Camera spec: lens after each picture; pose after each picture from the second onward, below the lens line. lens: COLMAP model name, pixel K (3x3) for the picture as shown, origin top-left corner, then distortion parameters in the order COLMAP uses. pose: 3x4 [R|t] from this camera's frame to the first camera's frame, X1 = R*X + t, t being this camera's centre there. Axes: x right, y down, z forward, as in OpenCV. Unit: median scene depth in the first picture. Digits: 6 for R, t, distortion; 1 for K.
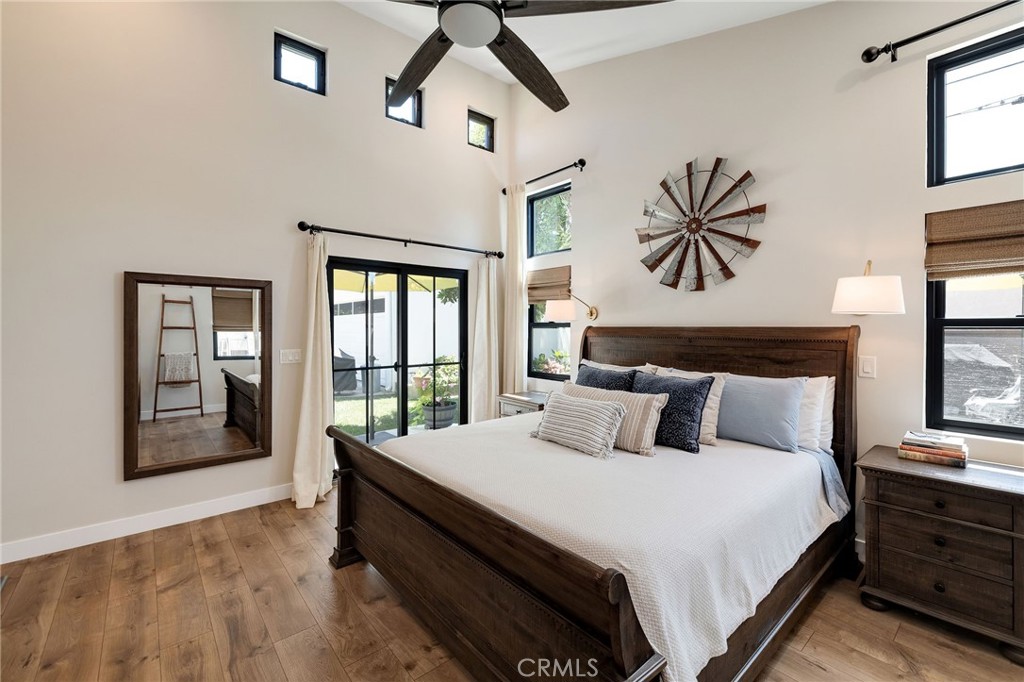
lens RADIAL K [[431.4, 0, 499.7], [0, 431.4, 322.9], [0, 0, 1]] dist [-0.004668, -0.000918]
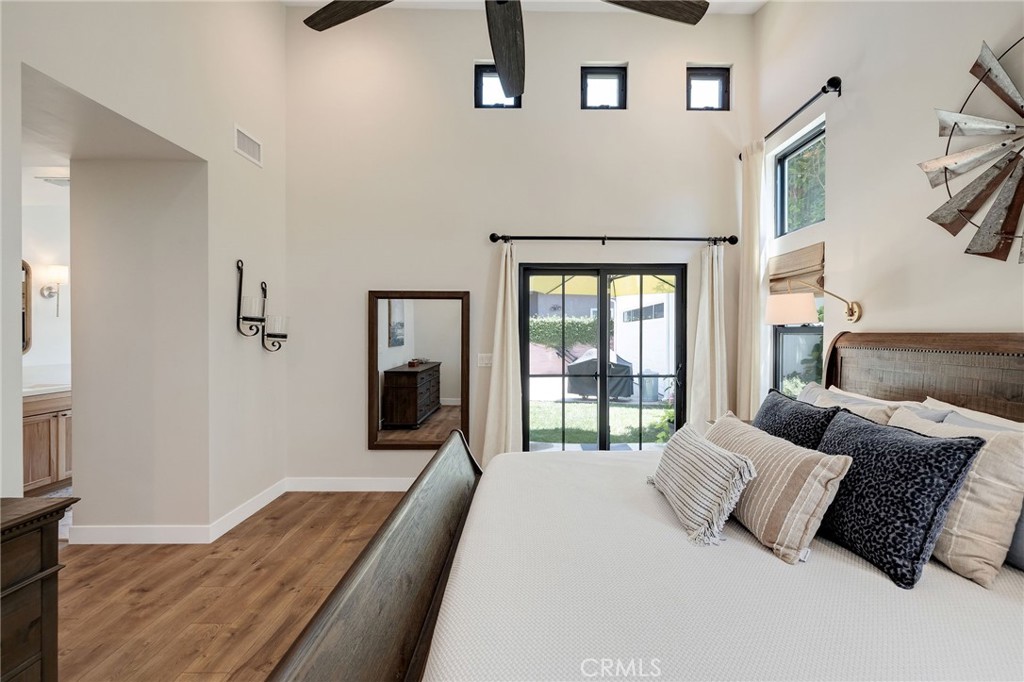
lens RADIAL K [[431.4, 0, 525.8], [0, 431.4, 332.5], [0, 0, 1]] dist [-0.004668, -0.000918]
pose [[0.780645, -0.000126, -0.624974, 0.251419], [0.003858, 0.999982, 0.004617, 0.004015], [0.624962, -0.006016, 0.780632, 0.206344]]
